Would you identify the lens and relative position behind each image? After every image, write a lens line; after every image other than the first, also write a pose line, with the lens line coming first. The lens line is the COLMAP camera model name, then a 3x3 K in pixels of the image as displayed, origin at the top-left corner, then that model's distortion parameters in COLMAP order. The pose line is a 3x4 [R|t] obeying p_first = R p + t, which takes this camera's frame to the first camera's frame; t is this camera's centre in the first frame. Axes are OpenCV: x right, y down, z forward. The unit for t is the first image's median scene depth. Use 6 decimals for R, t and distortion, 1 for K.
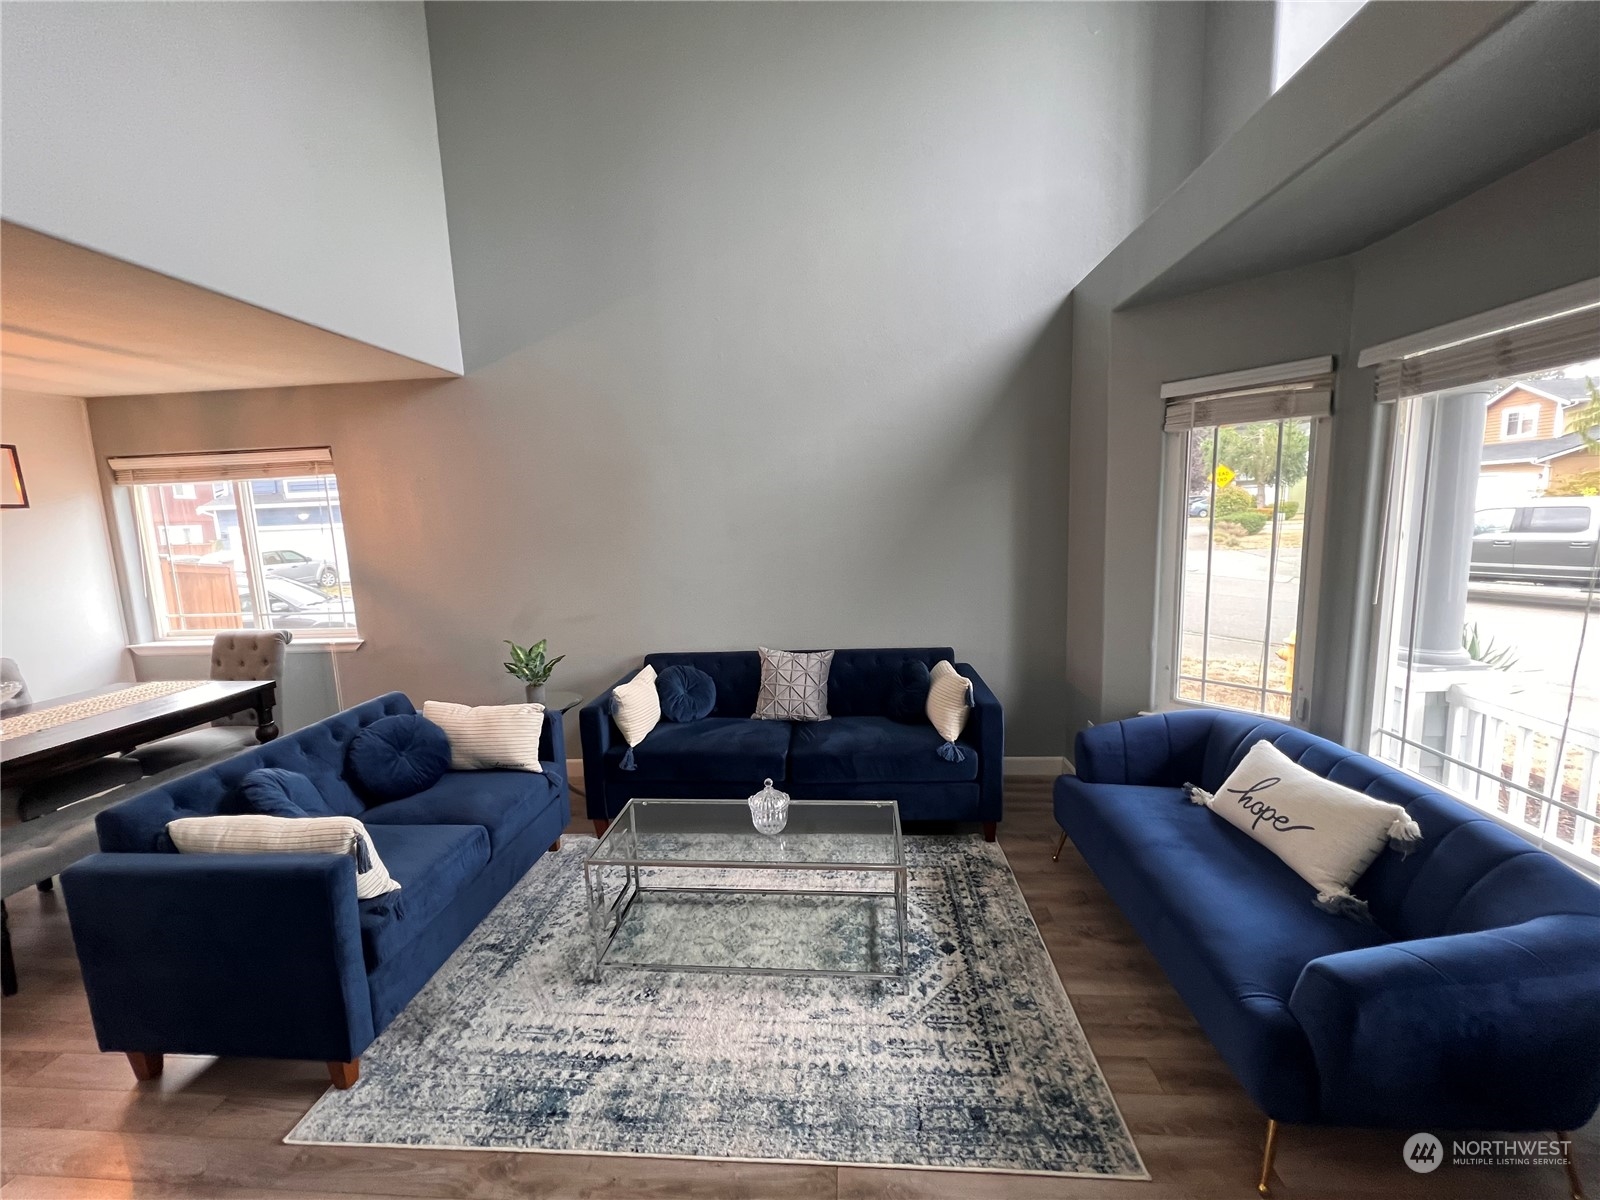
lens RADIAL K [[643.4, 0, 800.0], [0, 643.4, 600.0], [0, 0, 1]] dist [-0.002103, -0.000273]
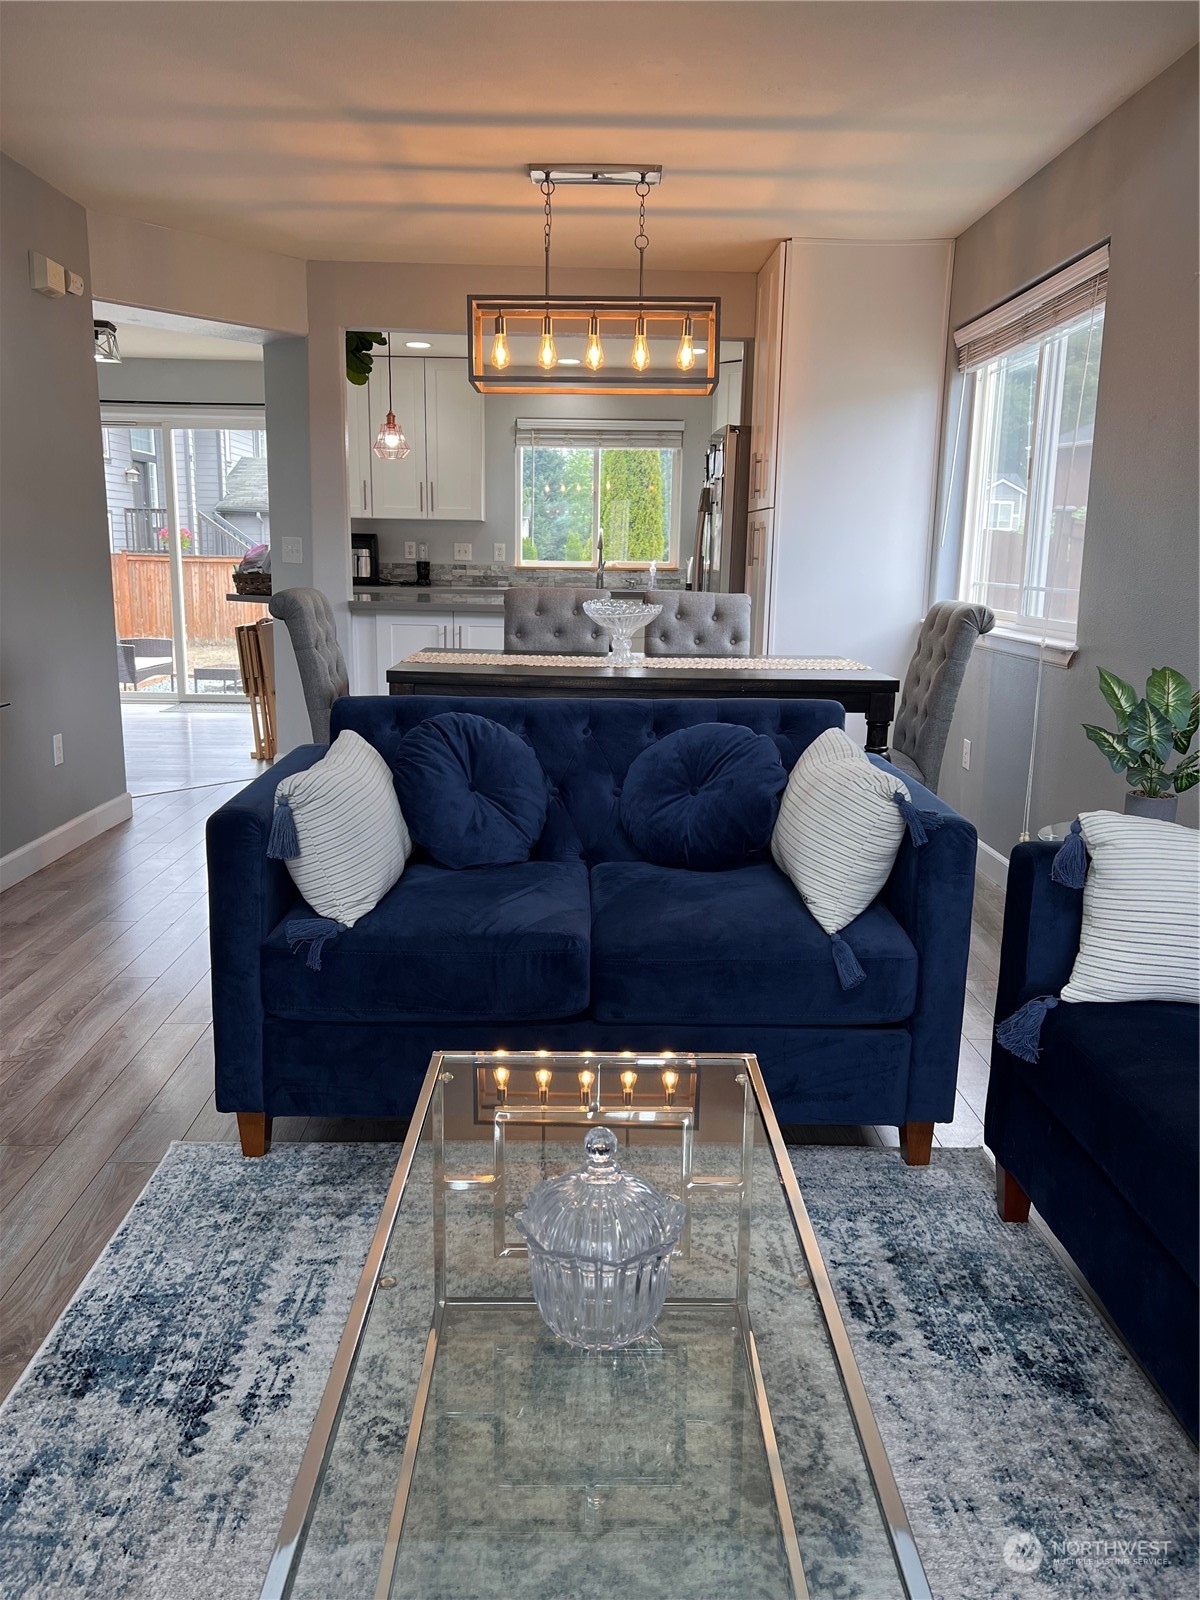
lens RADIAL K [[1206.2, 0, 600.0], [0, 1206.2, 800.0], [0, 0, 1]] dist [0.098893, -0.094991]
pose [[0.076985, 0.230260, -0.970079, 0.457885], [-0.151650, 0.964350, 0.216865, 0.055617], [0.985432, 0.130417, 0.109159, 1.093113]]
